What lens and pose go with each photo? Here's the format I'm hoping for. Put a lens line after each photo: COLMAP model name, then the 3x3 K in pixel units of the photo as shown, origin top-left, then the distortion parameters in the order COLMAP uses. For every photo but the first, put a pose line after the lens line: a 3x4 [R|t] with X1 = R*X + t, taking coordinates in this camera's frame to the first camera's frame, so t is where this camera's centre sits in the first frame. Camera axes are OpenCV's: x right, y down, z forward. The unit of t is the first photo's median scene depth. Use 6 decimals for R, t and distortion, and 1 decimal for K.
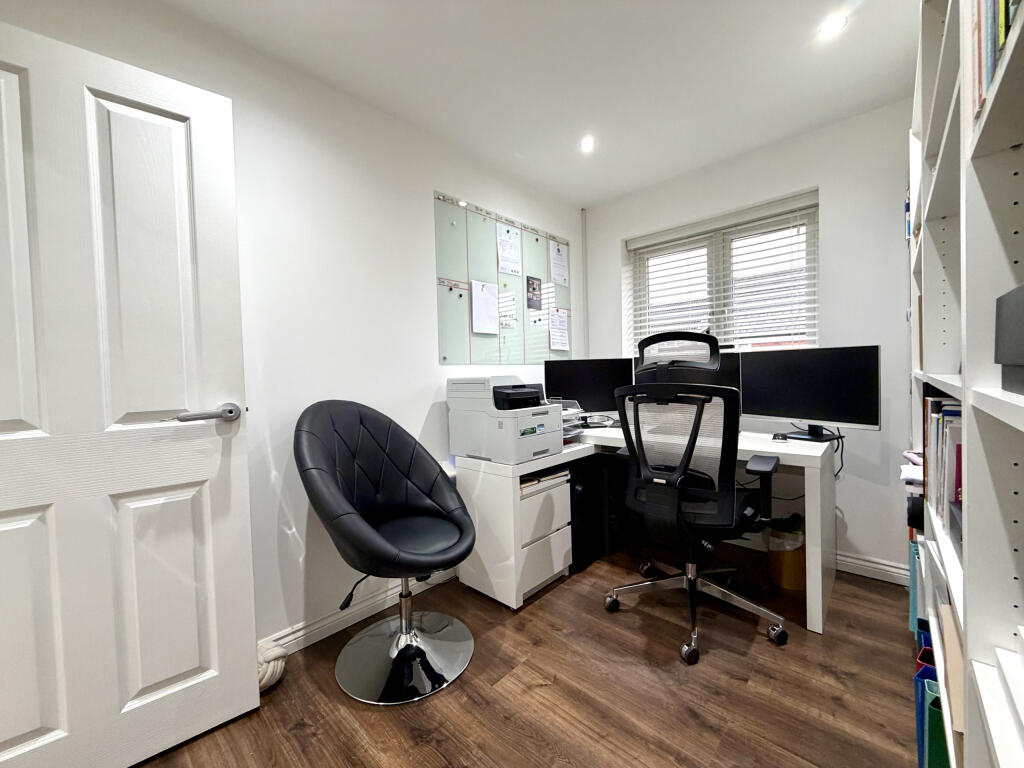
lens RADIAL K [[408.1, 0, 508.8], [0, 408.1, 384.6], [0, 0, 1]] dist [-0.000488, 0.000249]
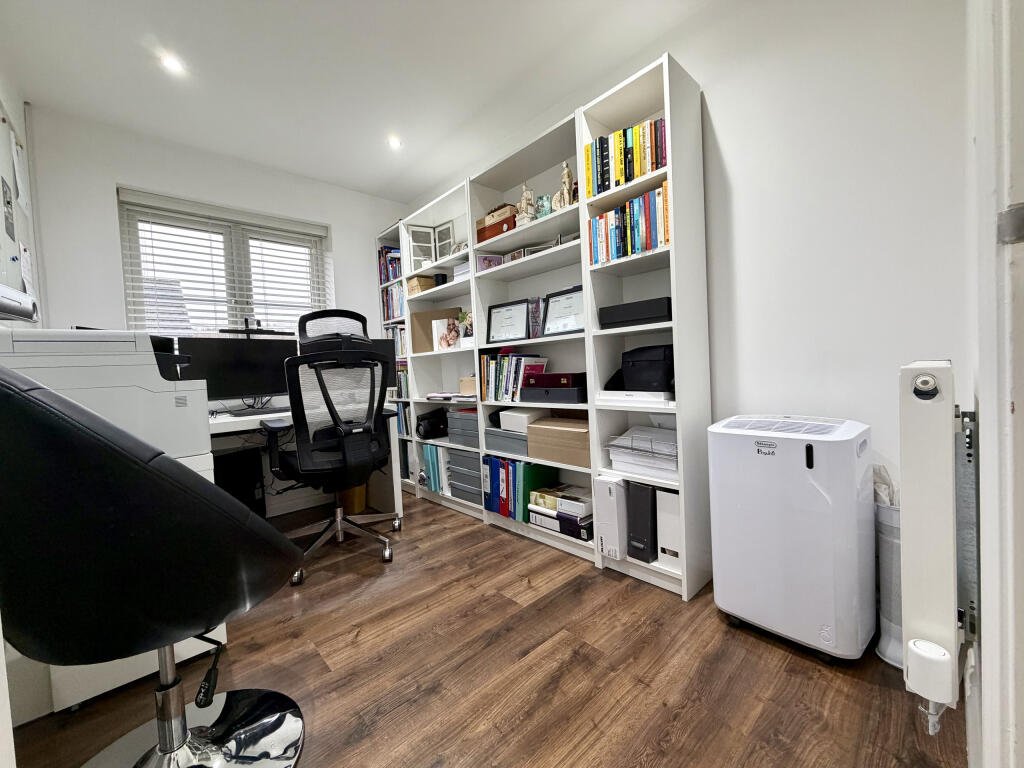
lens RADIAL K [[408.1, 0, 508.8], [0, 408.1, 384.6], [0, 0, 1]] dist [-0.000488, 0.000249]
pose [[0.072359, -0.009196, 0.997336, -0.810528], [0.072382, 0.997369, 0.003944, 0.128718], [-0.994749, 0.071904, 0.072835, 0.459910]]
